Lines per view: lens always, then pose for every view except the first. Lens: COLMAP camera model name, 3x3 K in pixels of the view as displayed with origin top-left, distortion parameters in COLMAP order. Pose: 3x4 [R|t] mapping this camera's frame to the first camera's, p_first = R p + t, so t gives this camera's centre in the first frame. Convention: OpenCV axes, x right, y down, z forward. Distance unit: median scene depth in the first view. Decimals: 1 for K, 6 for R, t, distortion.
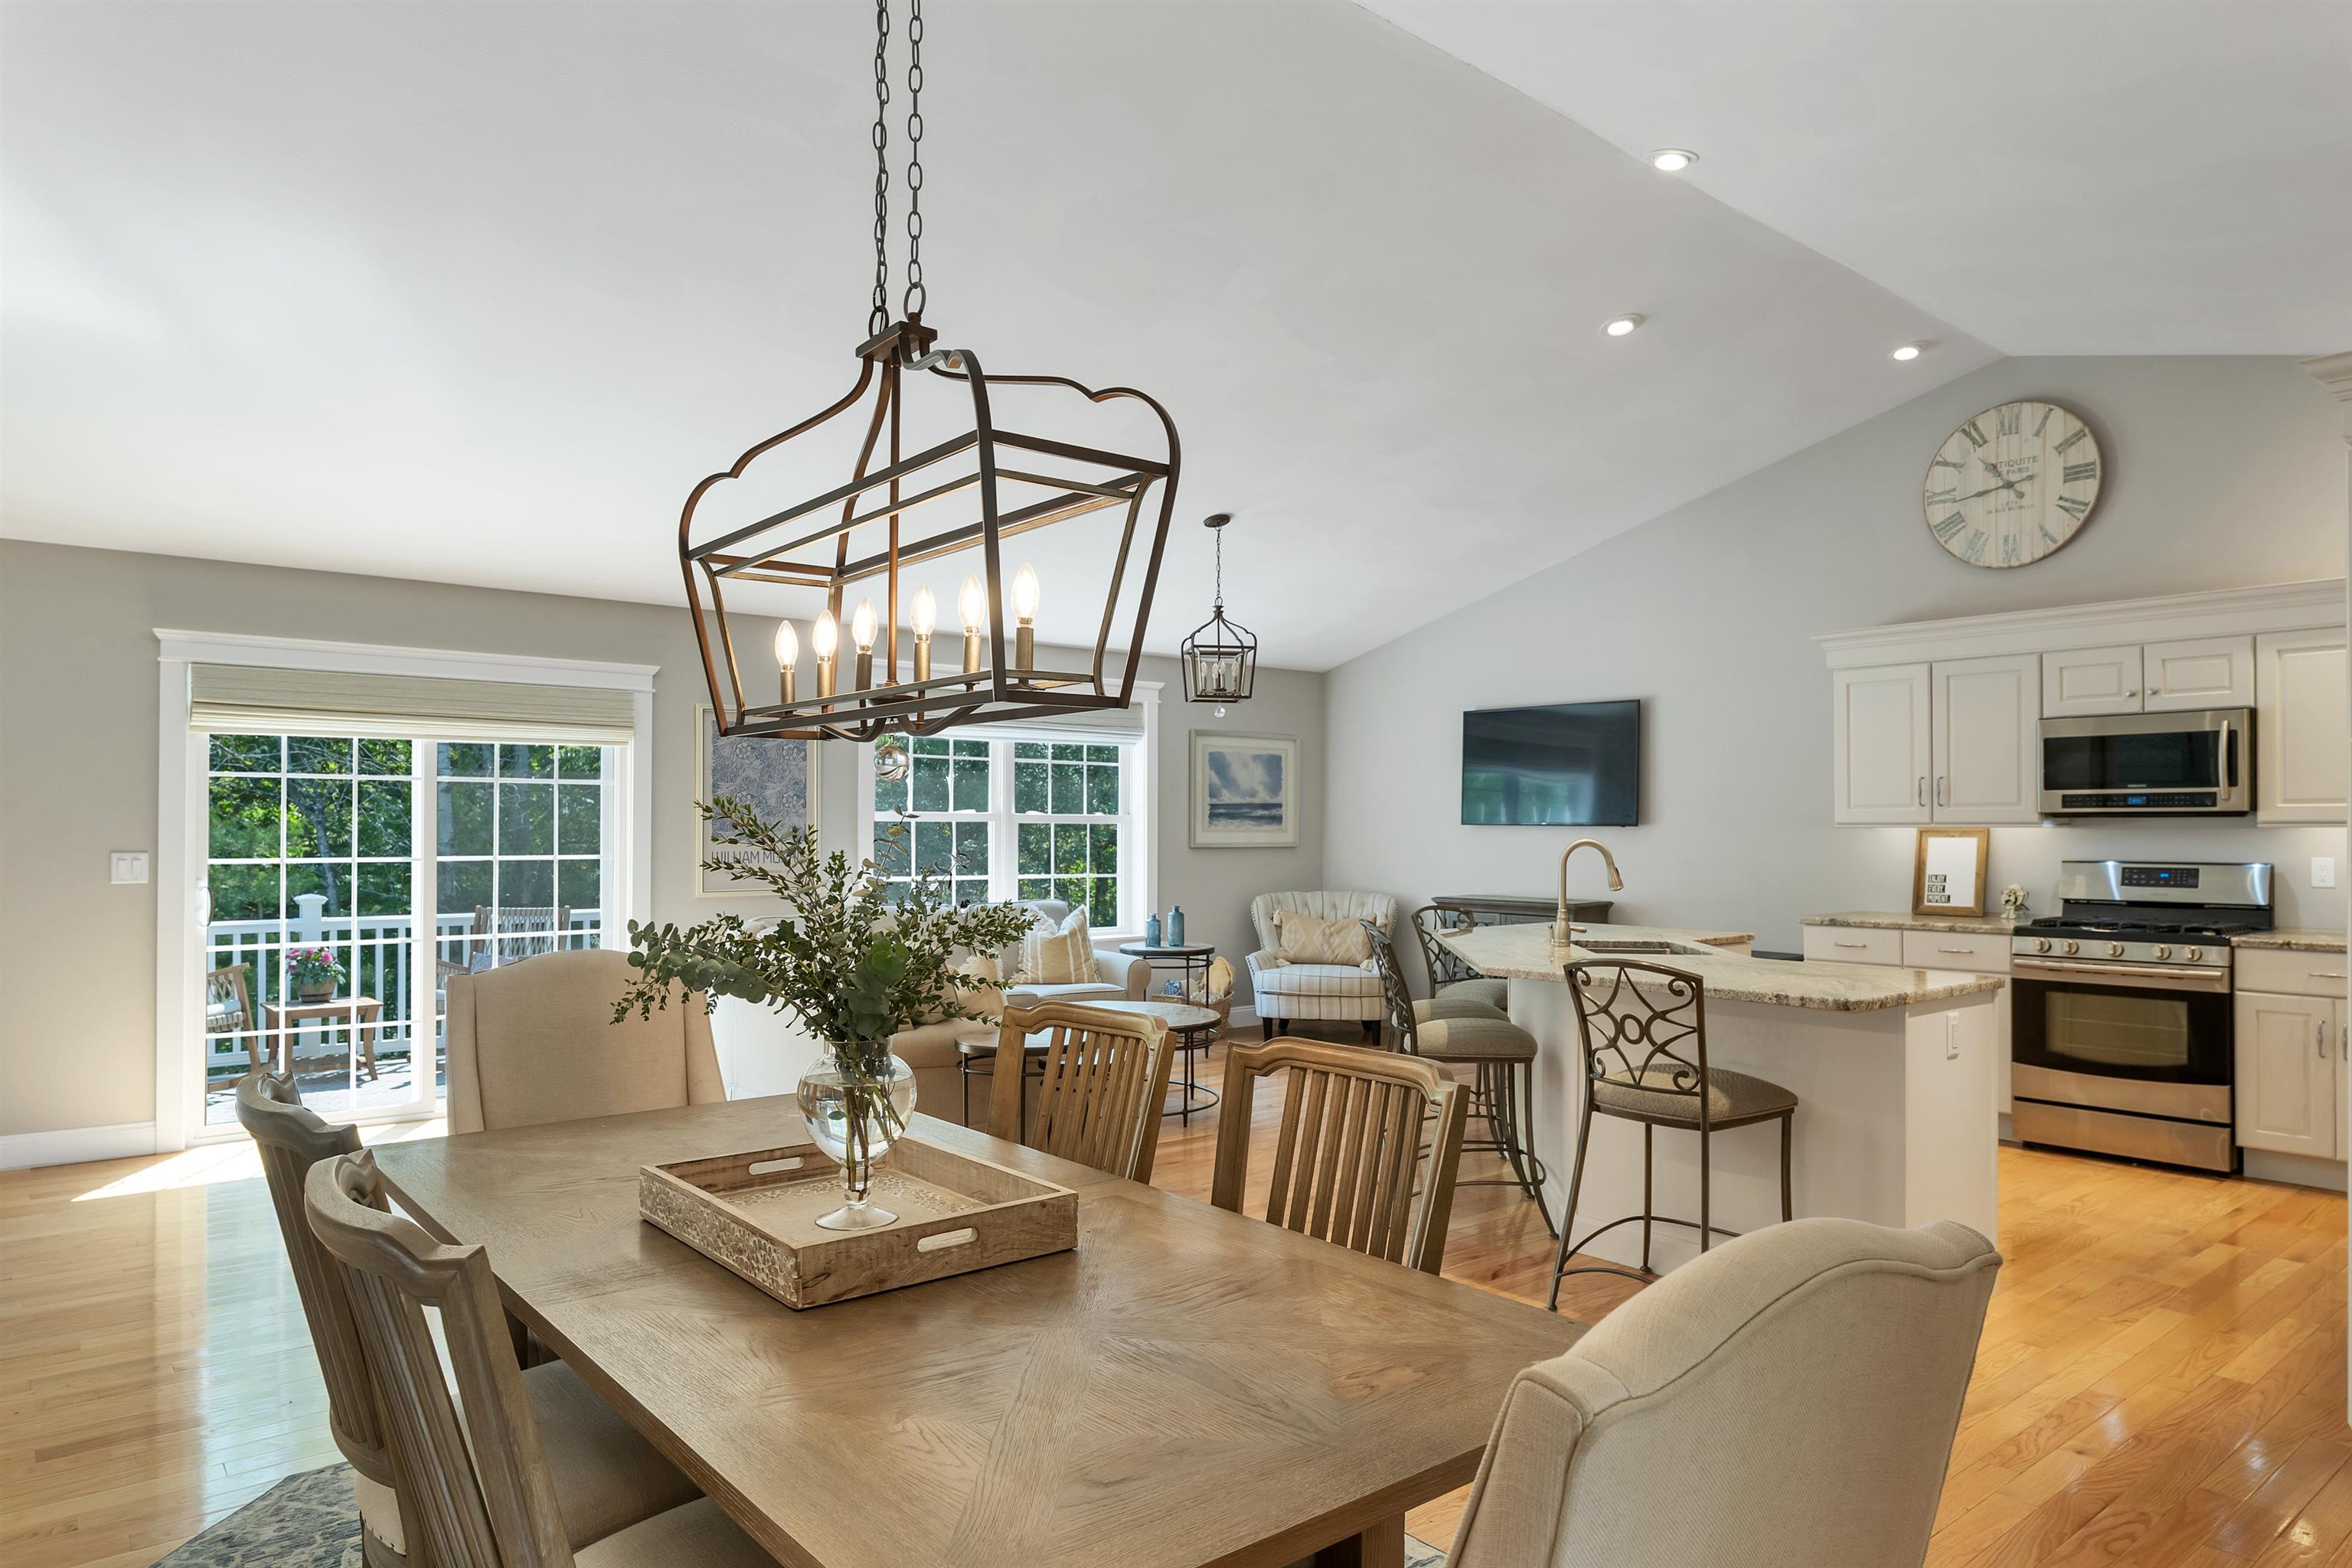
lens RADIAL K [[1429.2, 0, 1176.0], [0, 1429.2, 784.0], [0, 0, 1]] dist [0.000129, -0.000137]
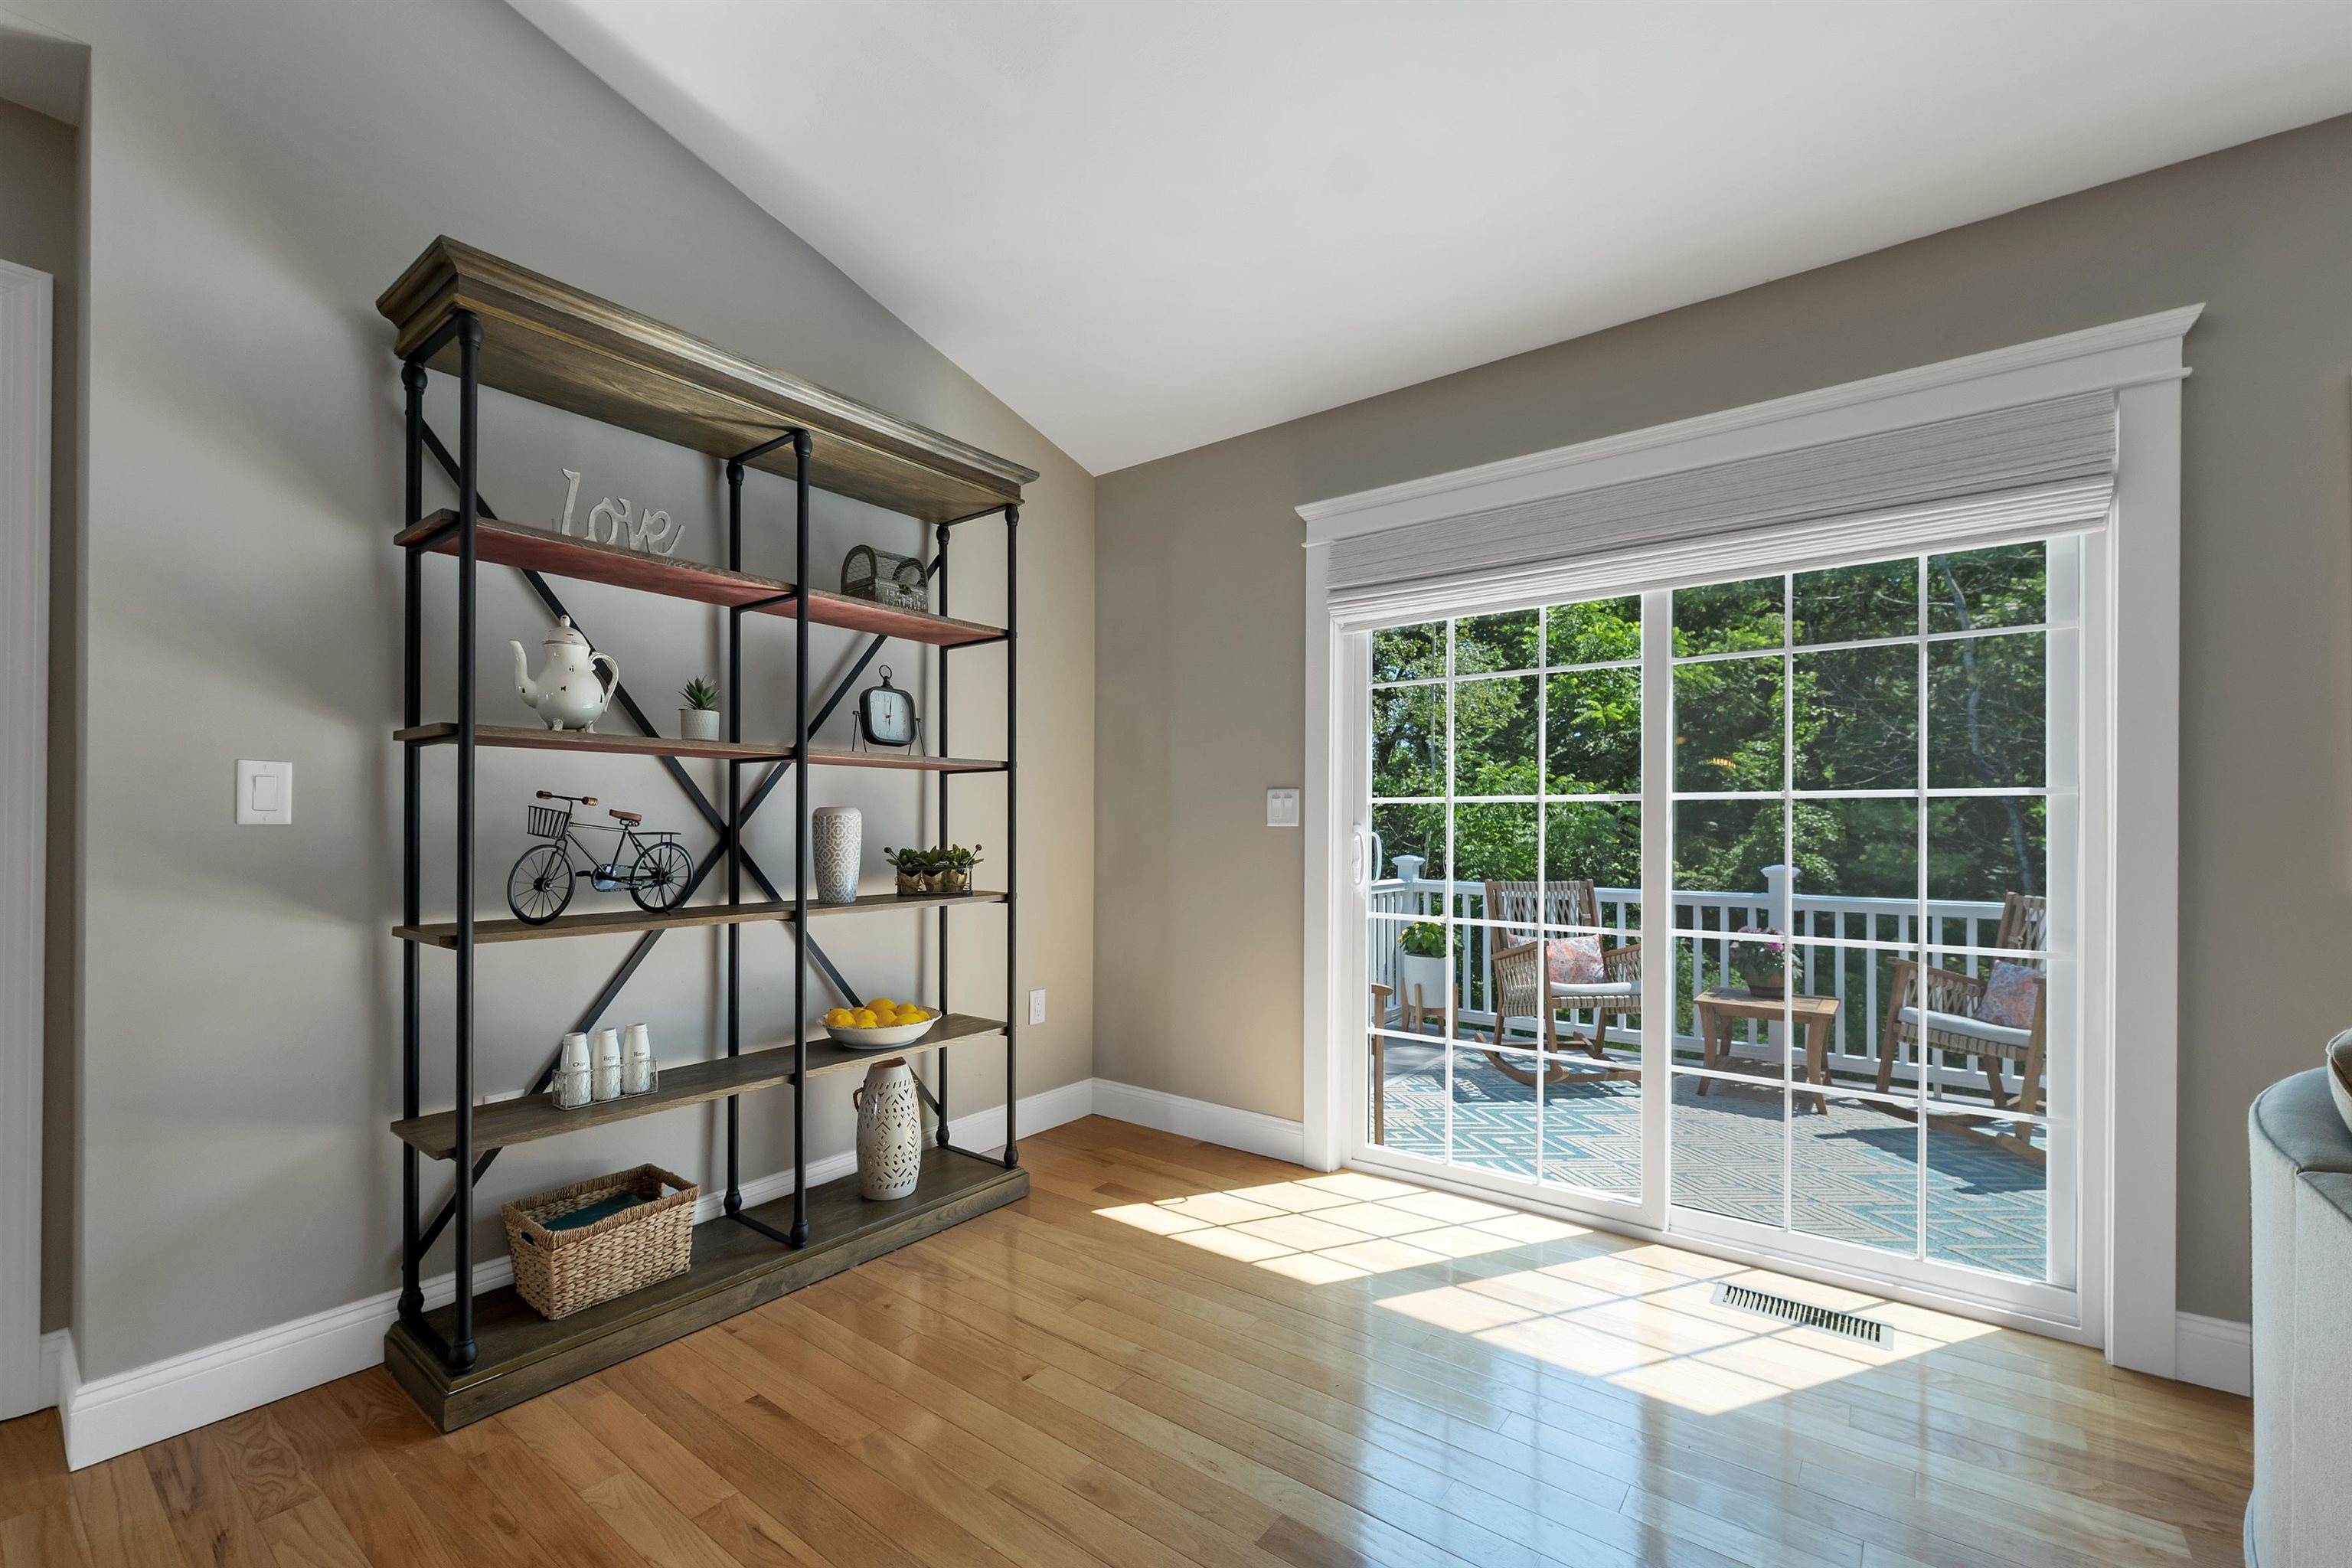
lens RADIAL K [[978.8, 0, 1183.7], [0, 978.8, 822.1], [0, 0, 1]] dist [0.002308, 0.000205]
pose [[0.223768, -0.005613, -0.974626, -0.143124], [0.028334, 0.999598, 0.000748, 0.046981], [0.974230, -0.027782, 0.223837, 0.590265]]
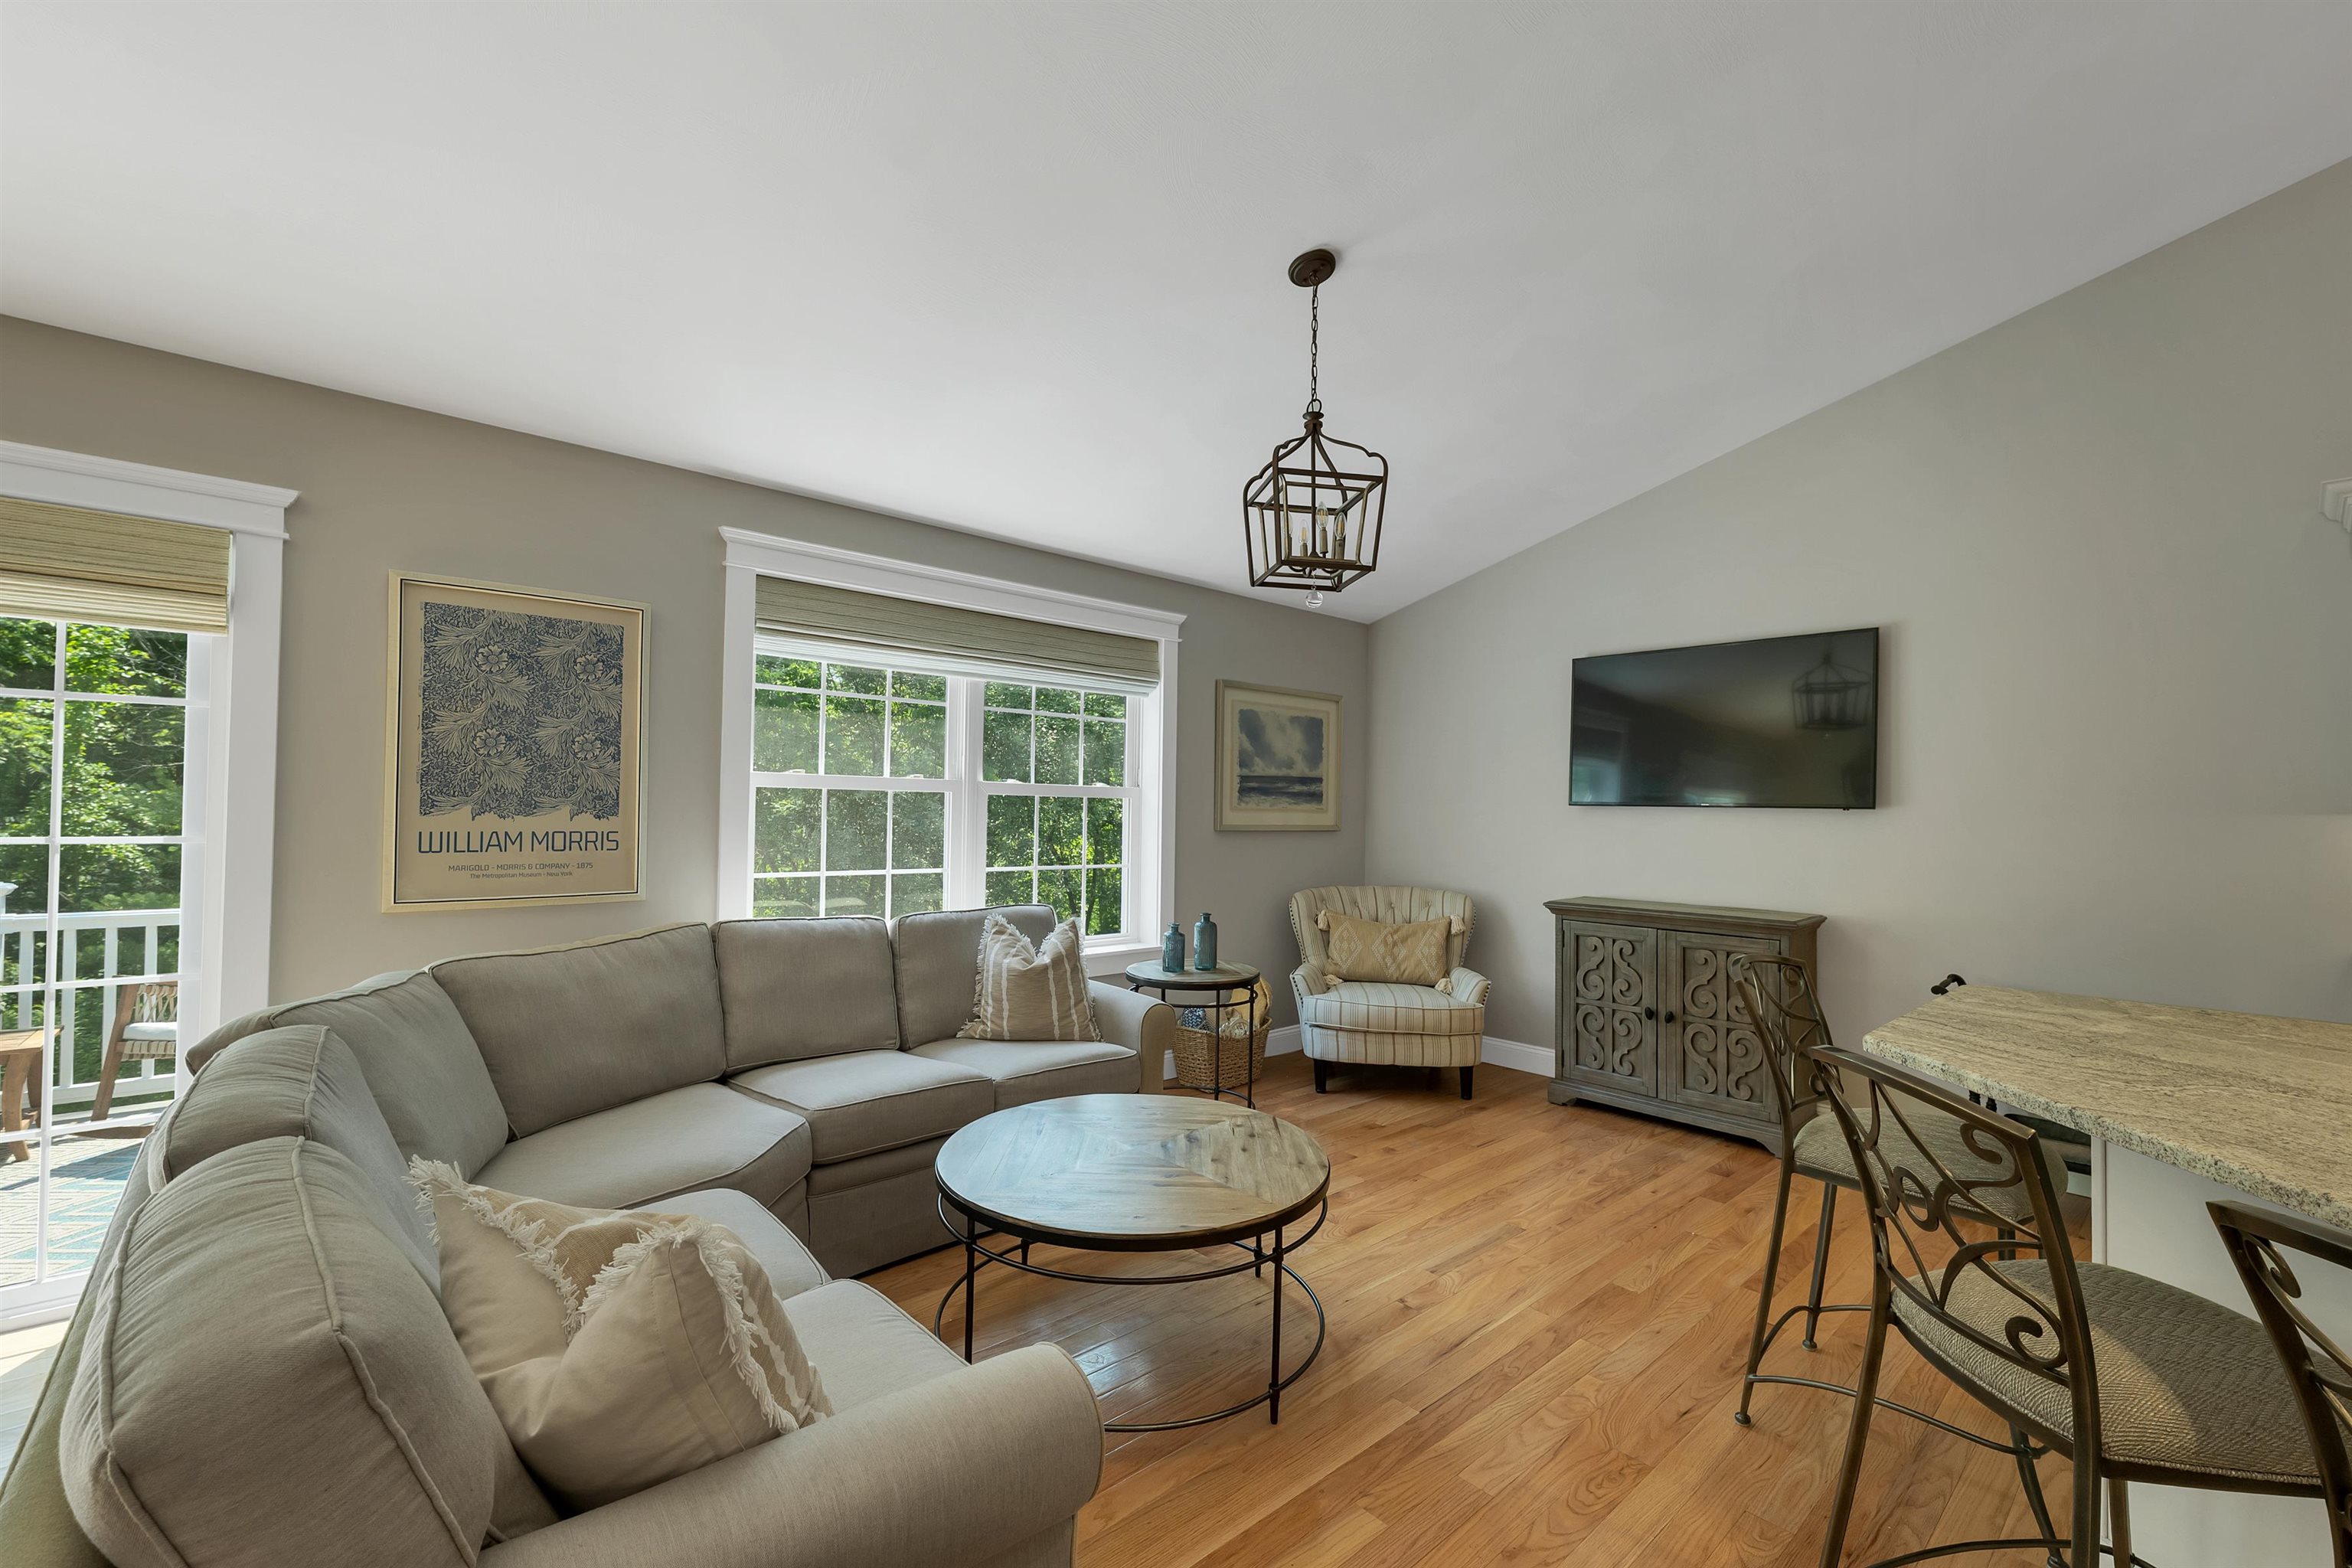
lens RADIAL K [[978.4, 0, 1173.4], [0, 978.4, 797.1], [0, 0, 1]] dist [-0.001751, -0.000226]
pose [[0.999618, 0.012552, 0.024643, -0.031140], [-0.012927, 0.999803, 0.015093, 0.021769], [-0.024449, -0.015406, 0.999582, 0.551695]]
